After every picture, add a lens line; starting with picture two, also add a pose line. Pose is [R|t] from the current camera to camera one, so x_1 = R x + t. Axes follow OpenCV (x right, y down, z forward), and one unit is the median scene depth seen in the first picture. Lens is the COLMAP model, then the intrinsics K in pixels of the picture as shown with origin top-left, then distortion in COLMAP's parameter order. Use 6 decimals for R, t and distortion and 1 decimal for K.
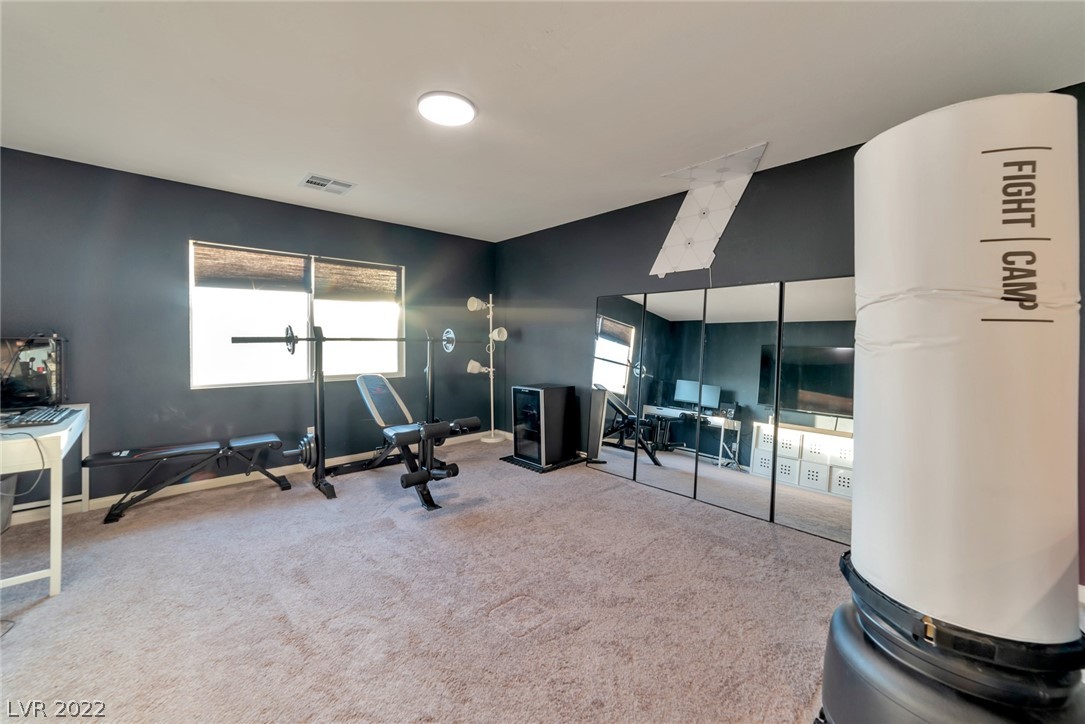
lens RADIAL K [[403.8, 0, 544.8], [0, 403.8, 339.7], [0, 0, 1]] dist [-0.017210, -0.000022]
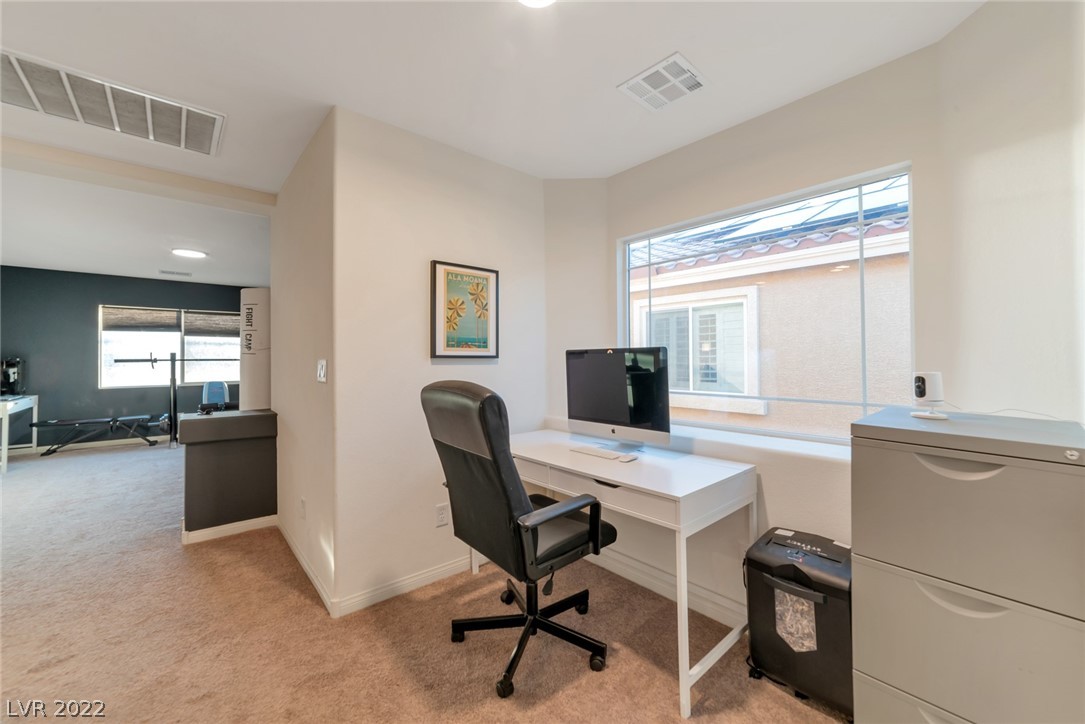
lens RADIAL K [[426.8, 0, 541.2], [0, 426.8, 354.3], [0, 0, 1]] dist [-0.001294, 0.003666]
pose [[0.997925, -0.005495, -0.064150, 1.124828], [0.004493, 0.999866, -0.015755, 0.008342], [0.064228, 0.015435, 0.997816, -0.730570]]
